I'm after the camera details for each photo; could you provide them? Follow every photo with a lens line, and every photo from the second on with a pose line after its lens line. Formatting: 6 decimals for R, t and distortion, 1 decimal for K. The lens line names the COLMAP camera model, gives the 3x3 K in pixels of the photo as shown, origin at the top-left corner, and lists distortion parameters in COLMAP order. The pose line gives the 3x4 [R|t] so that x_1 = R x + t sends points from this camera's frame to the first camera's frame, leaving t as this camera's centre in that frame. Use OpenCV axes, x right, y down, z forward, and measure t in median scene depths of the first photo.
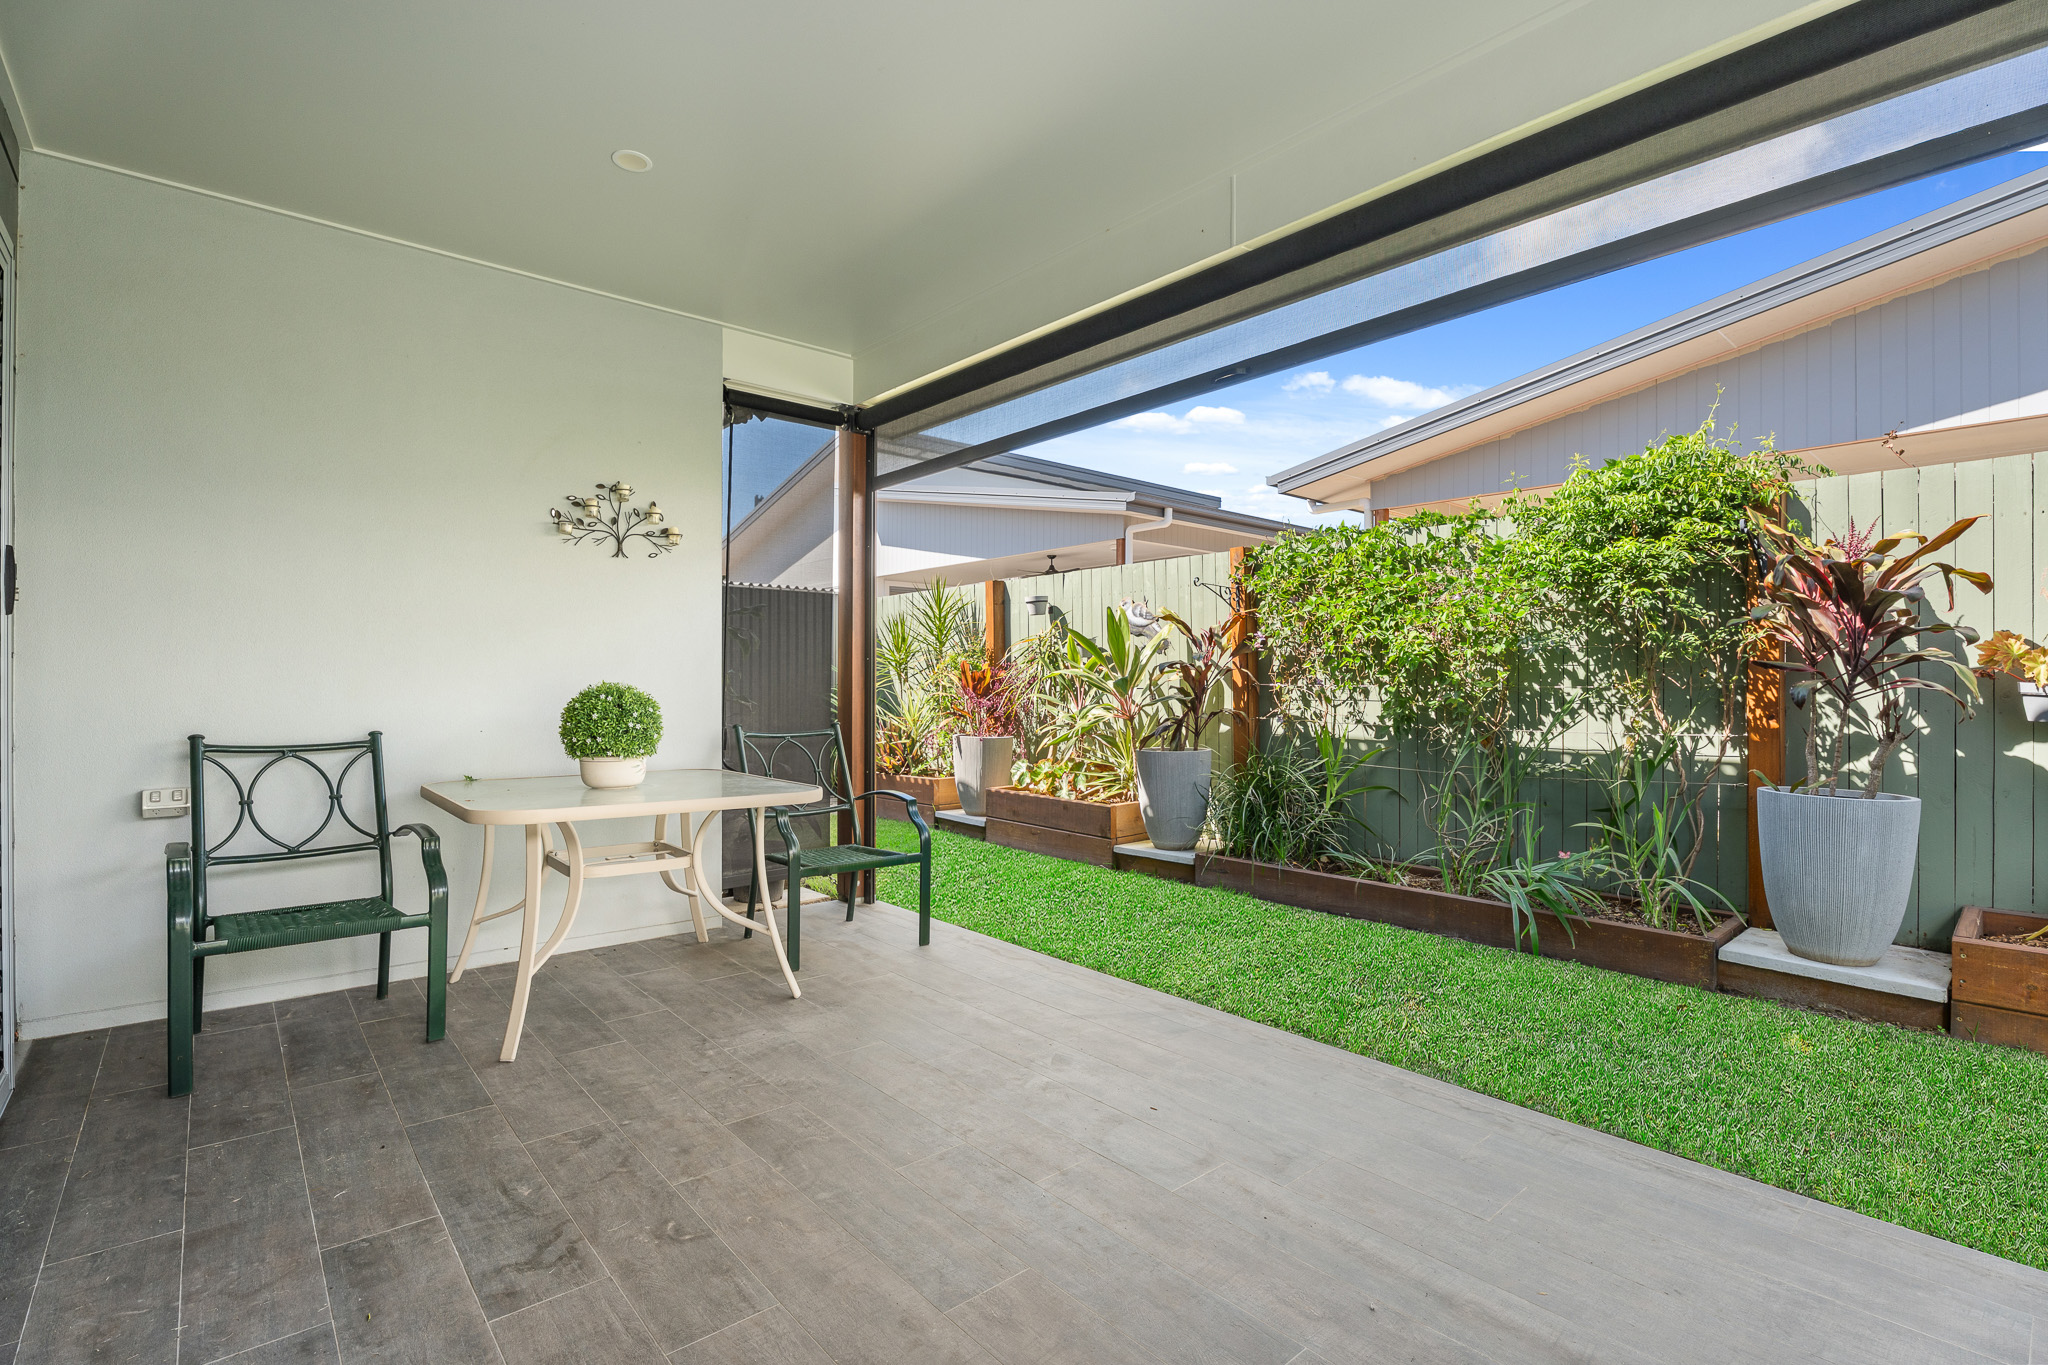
lens RADIAL K [[937.4, 0, 1018.0], [0, 937.4, 685.0], [0, 0, 1]] dist [-0.011495, -0.000882]
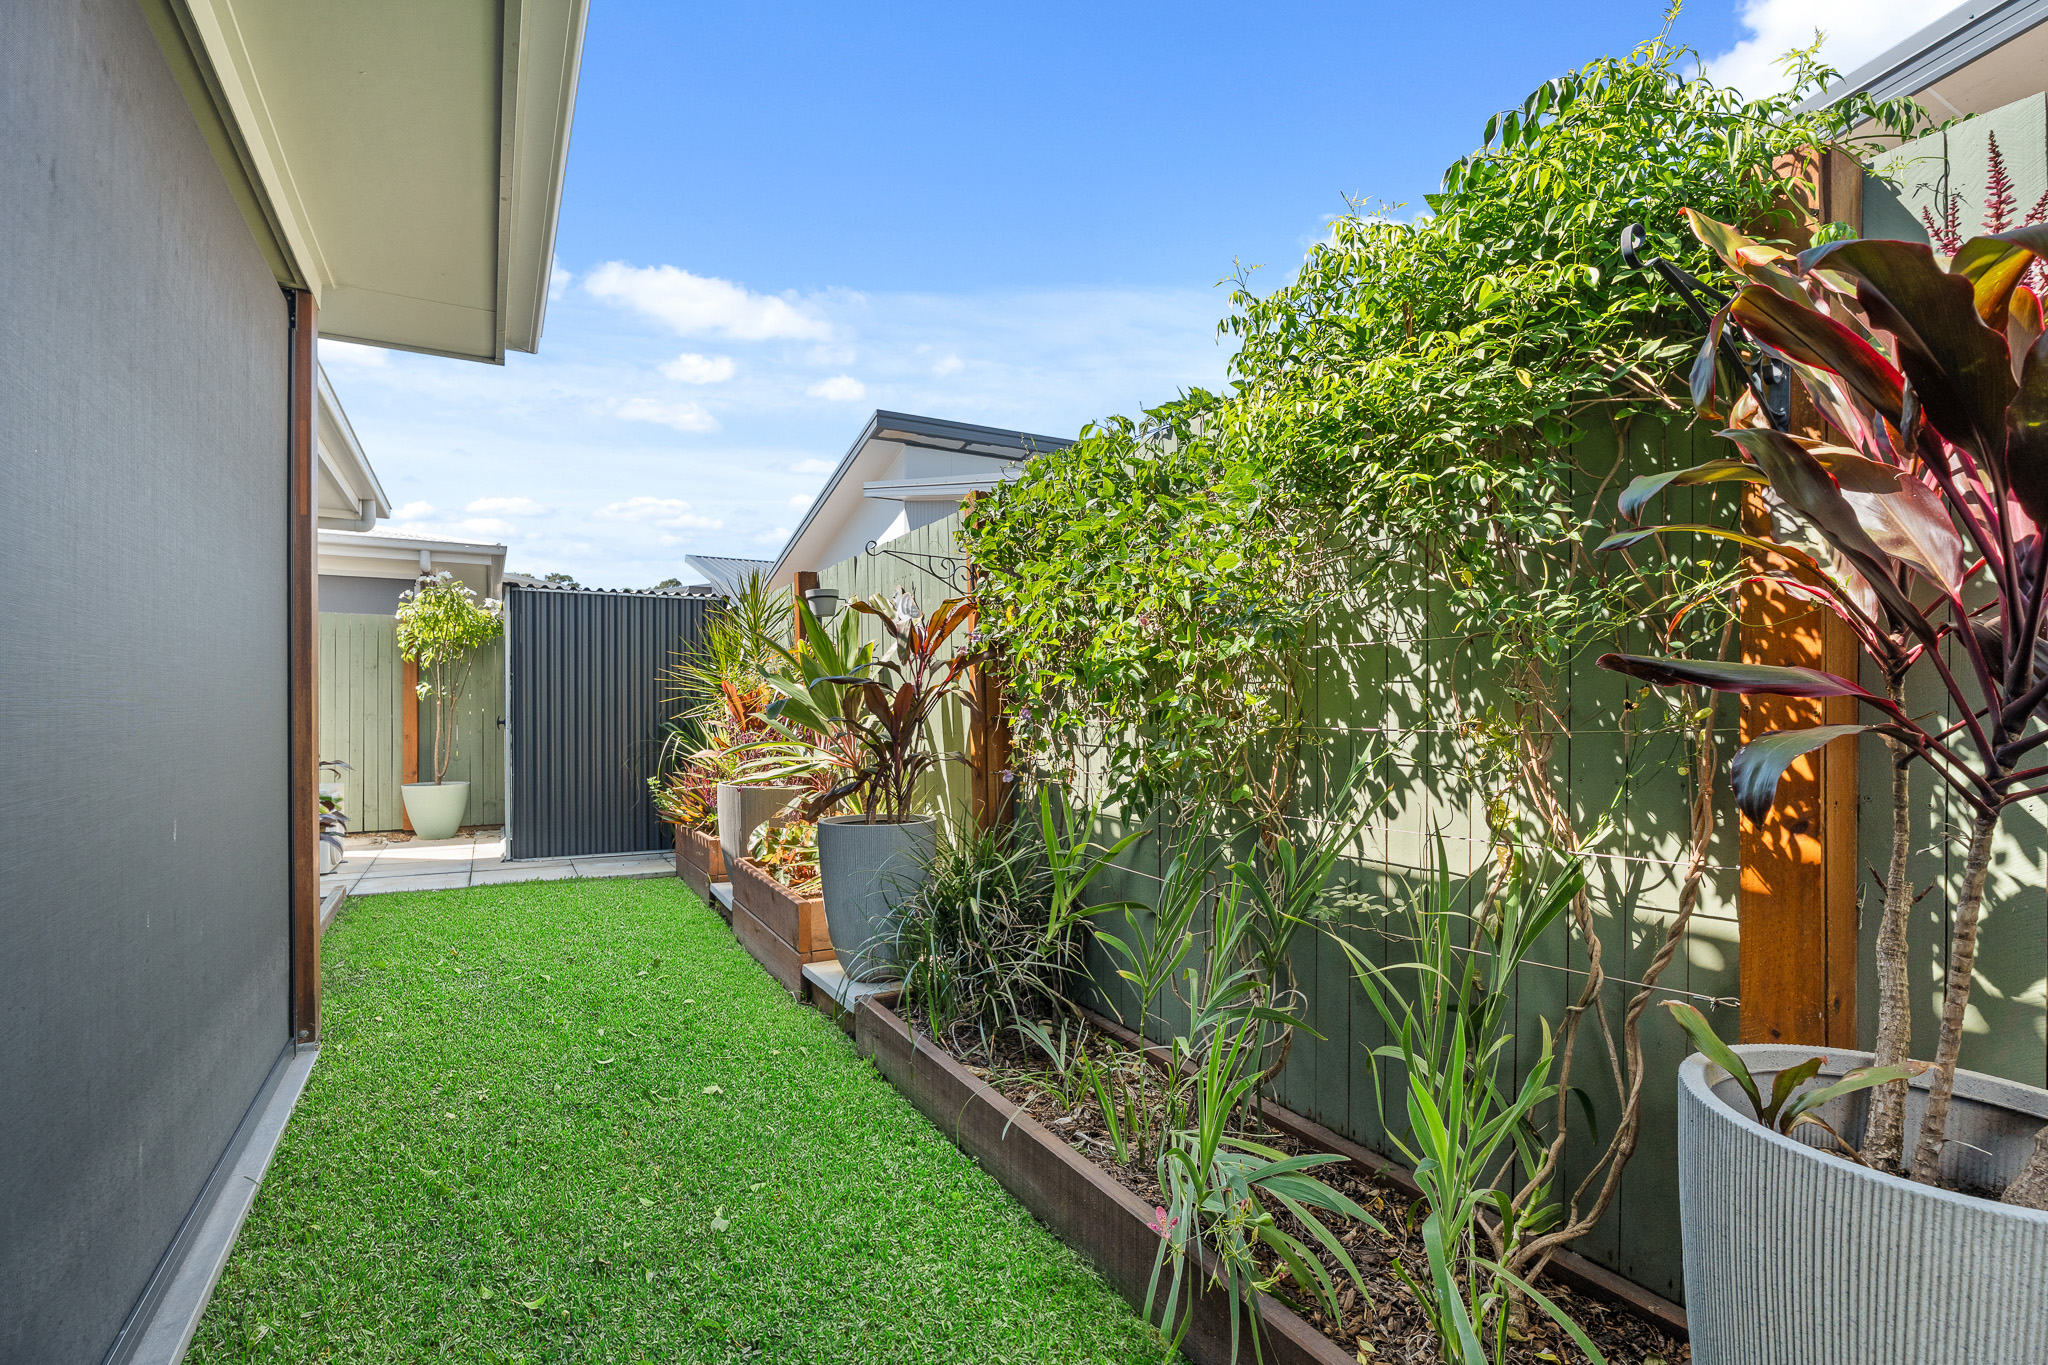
lens RADIAL K [[937.4, 0, 1069.2], [0, 937.4, 702.7], [0, 0, 1]] dist [-0.011495, -0.000882]
pose [[0.986921, 0.002173, -0.161189, 0.522356], [-0.003033, 0.999982, -0.005091, -0.008450], [0.161175, 0.005513, 0.986910, 0.534584]]
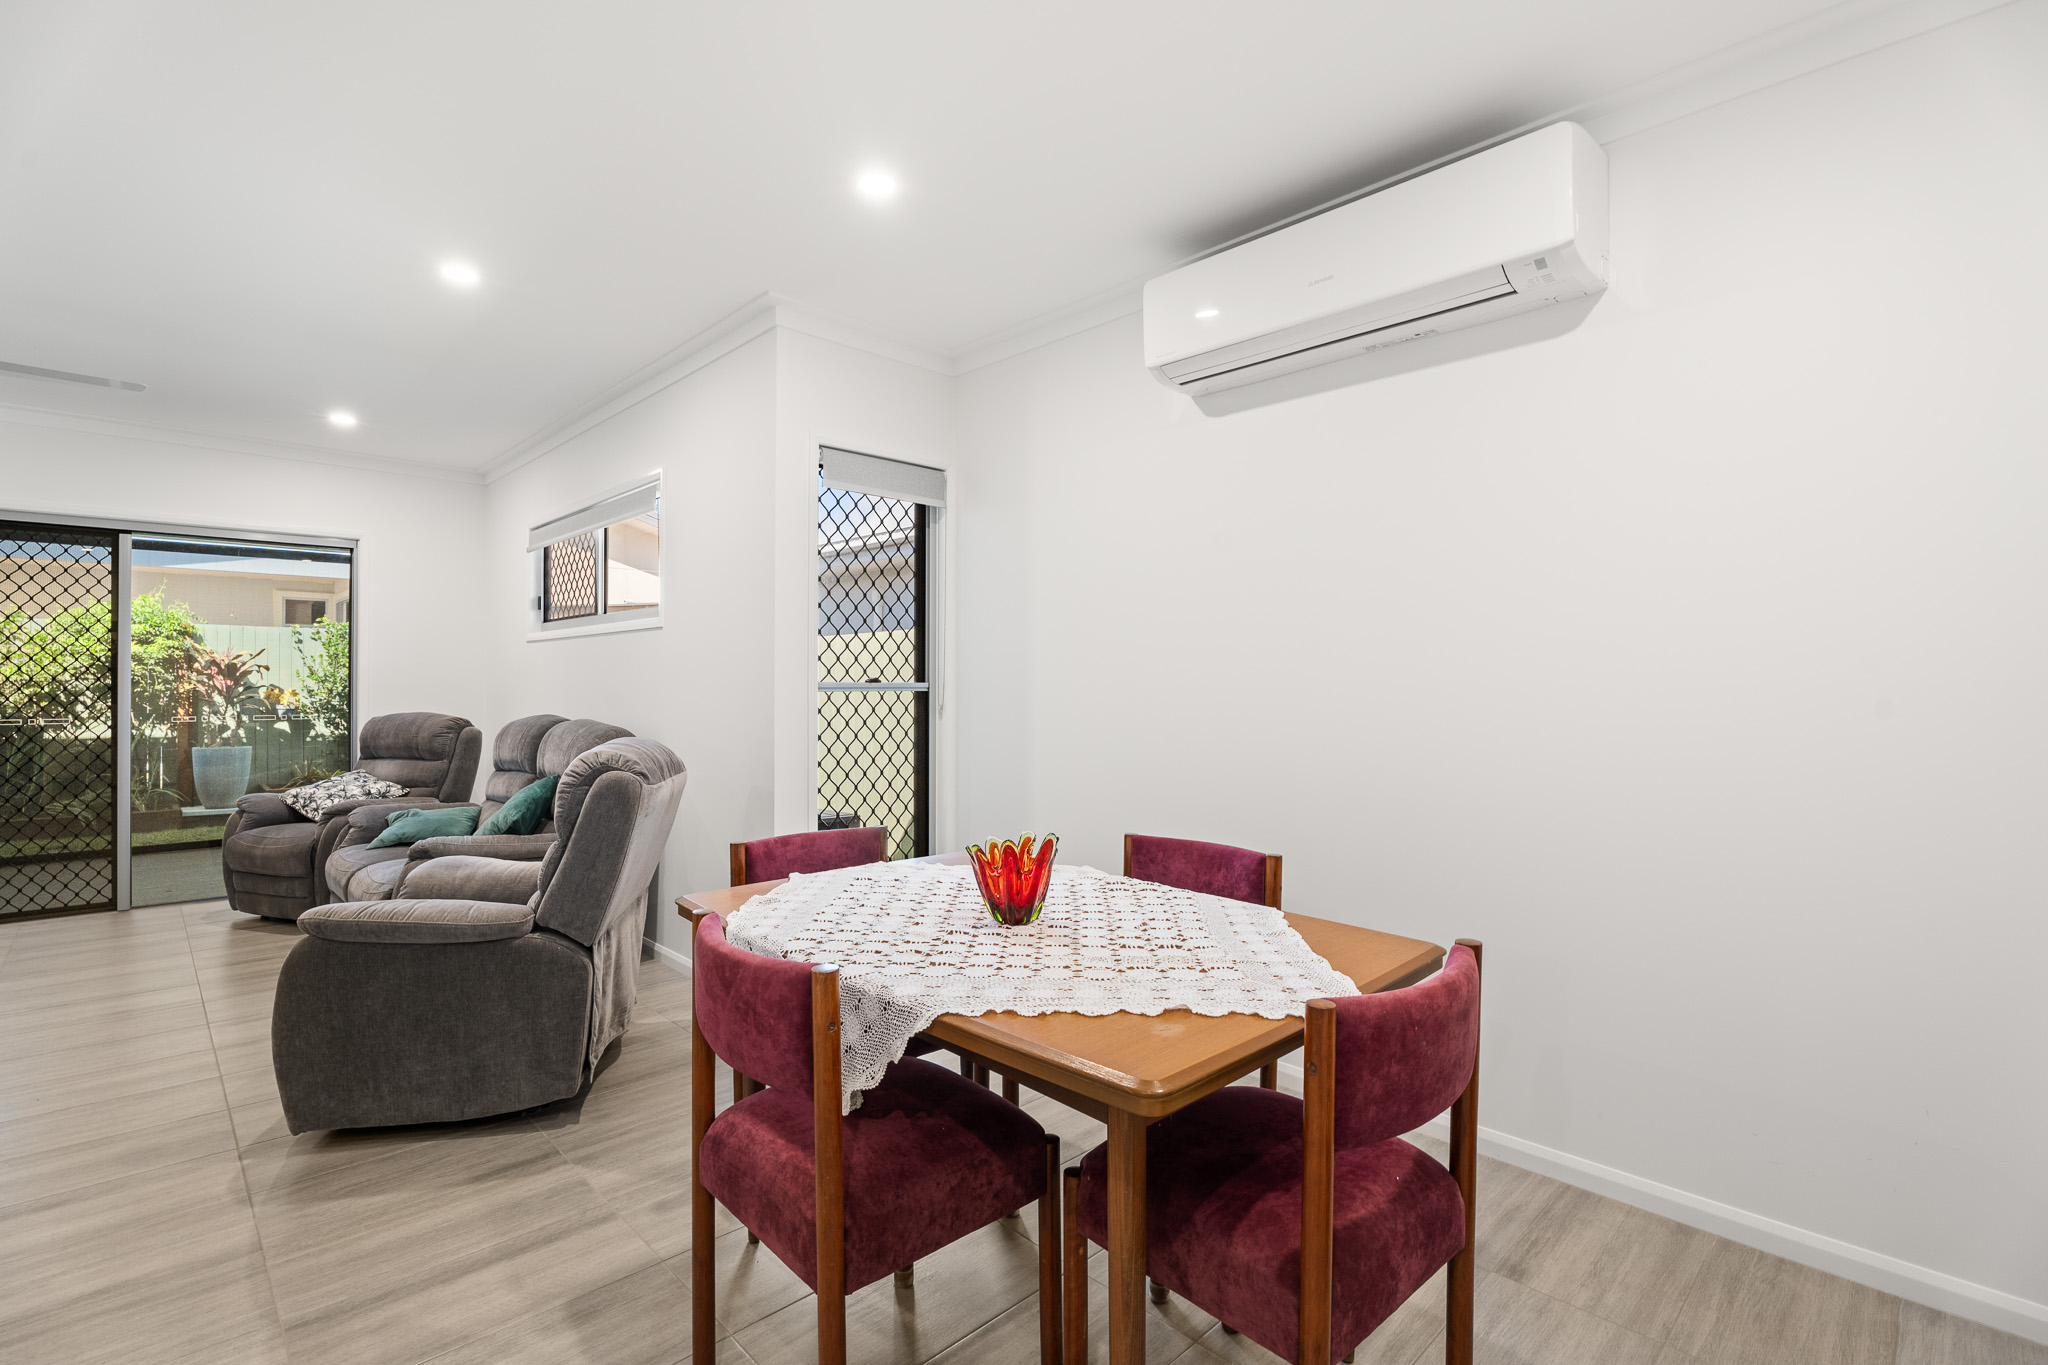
lens RADIAL K [[937.4, 0, 1027.2], [0, 937.4, 684.6], [0, 0, 1]] dist [-0.011495, -0.000882]
pose [[-0.067159, -0.004785, 0.997731, -1.594754], [0.001936, 0.999986, 0.004926, -0.057470], [-0.997740, 0.002263, -0.067149, -0.937623]]
